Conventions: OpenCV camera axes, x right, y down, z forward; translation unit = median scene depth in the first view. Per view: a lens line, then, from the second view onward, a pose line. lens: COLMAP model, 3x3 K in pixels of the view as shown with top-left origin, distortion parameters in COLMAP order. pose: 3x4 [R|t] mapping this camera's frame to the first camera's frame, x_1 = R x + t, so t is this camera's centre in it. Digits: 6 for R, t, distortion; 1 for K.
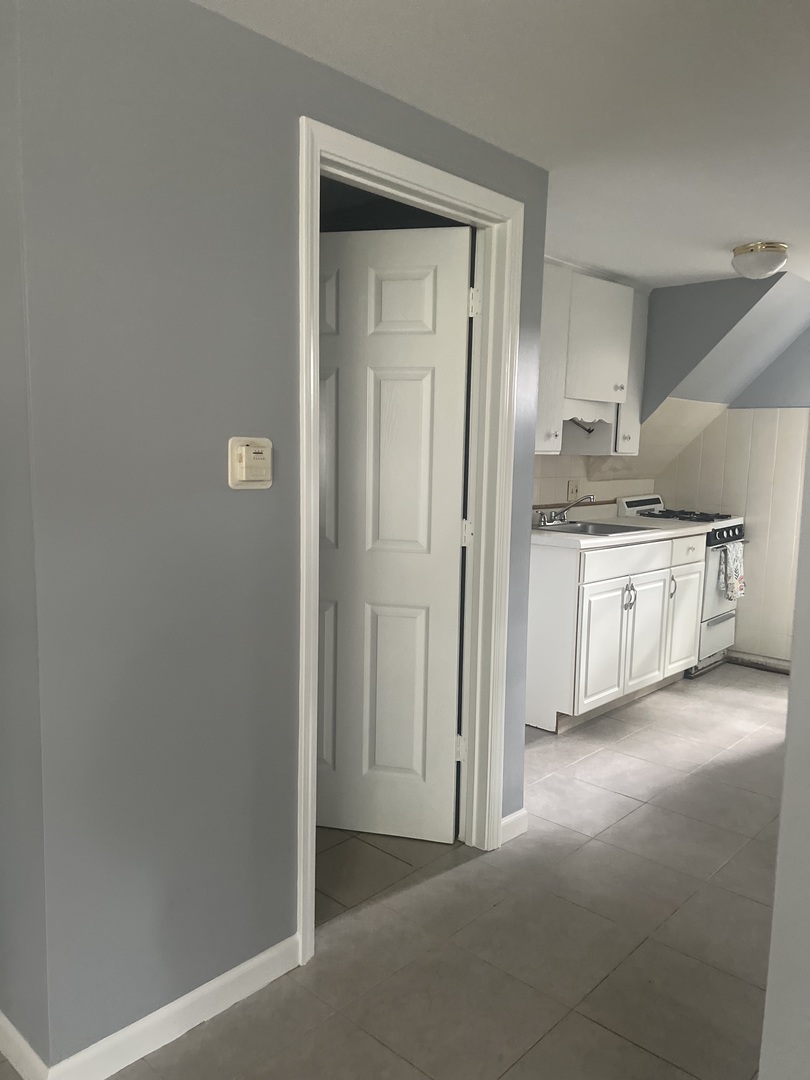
lens RADIAL K [[820.8, 0, 405.0], [0, 820.8, 540.0], [0, 0, 1]] dist [-0.004478, -0.007699]
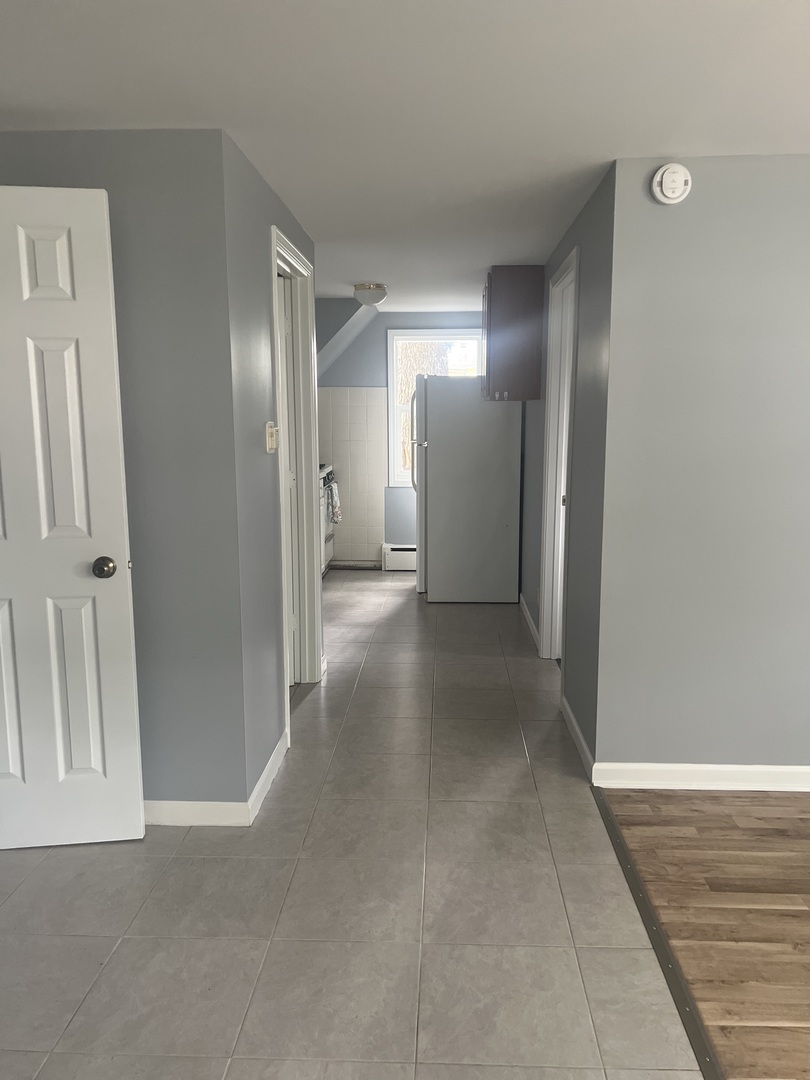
lens RADIAL K [[820.8, 0, 405.0], [0, 820.8, 540.0], [0, 0, 1]] dist [-0.004478, -0.007699]
pose [[0.765460, -0.124688, 0.631287, -0.419203], [0.098192, 0.992191, 0.076909, 0.004127], [-0.635947, 0.003117, 0.771726, -0.177822]]
